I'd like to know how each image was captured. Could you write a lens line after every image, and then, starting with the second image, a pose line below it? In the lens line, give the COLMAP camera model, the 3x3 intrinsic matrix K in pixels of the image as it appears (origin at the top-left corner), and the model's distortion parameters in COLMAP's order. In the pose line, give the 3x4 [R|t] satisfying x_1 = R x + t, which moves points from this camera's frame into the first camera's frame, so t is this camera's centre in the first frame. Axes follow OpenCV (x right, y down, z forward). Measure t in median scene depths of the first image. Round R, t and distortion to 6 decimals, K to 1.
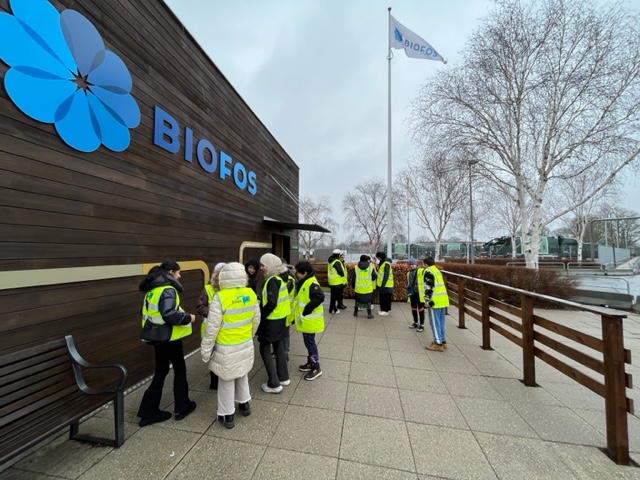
lens RADIAL K [[259.9, 0, 319.1], [0, 259.9, 238.8], [0, 0, 1]] dist [0.001187, -0.001169]
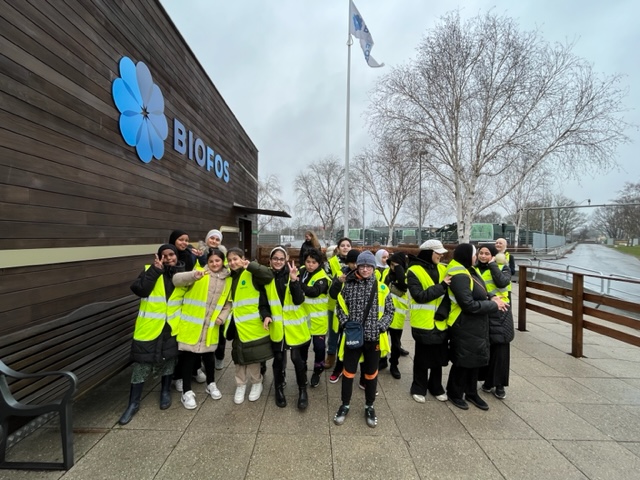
lens RADIAL K [[316.7, 0, 319.6], [0, 316.7, 241.2], [0, 0, 1]] dist [0.004887, 0.000419]
pose [[0.980874, 0.002717, 0.194625, -0.074046], [-0.014596, 0.998114, 0.059627, -0.006359], [-0.194096, -0.061327, 0.979064, -0.209333]]
